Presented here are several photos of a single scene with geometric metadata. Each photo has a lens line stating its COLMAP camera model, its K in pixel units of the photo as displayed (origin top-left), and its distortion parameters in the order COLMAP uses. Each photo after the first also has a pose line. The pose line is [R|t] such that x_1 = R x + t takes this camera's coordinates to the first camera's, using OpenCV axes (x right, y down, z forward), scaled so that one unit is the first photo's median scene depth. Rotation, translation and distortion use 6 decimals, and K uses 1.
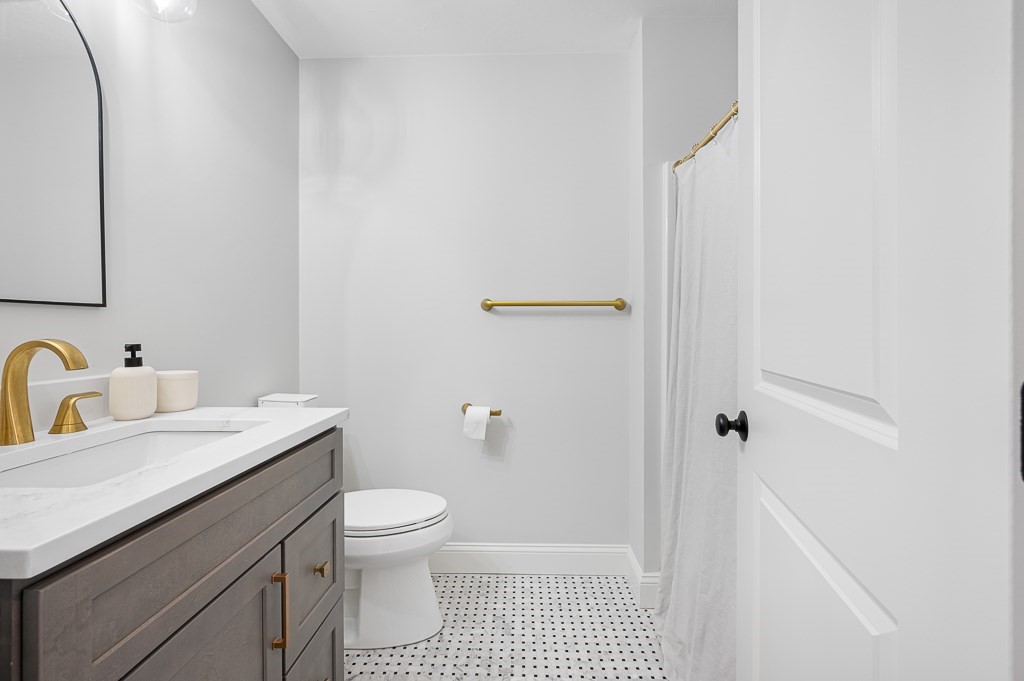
lens RADIAL K [[419.9, 0, 512.0], [0, 419.9, 340.5], [0, 0, 1]] dist [0.000753, 0.000023]
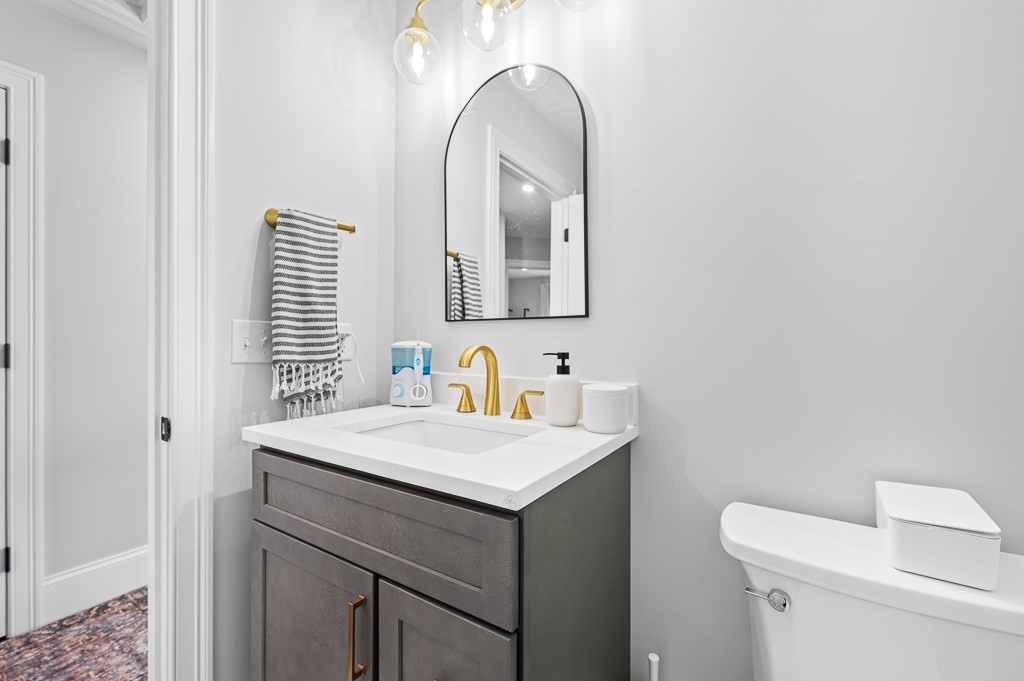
lens RADIAL K [[419.9, 0, 512.0], [0, 419.9, 340.5], [0, 0, 1]] dist [0.000753, 0.000023]
pose [[-0.521363, -0.002620, -0.853331, 0.059297], [-0.009764, 0.999948, 0.002895, -0.023390], [0.853279, 0.009841, -0.521361, 1.465650]]
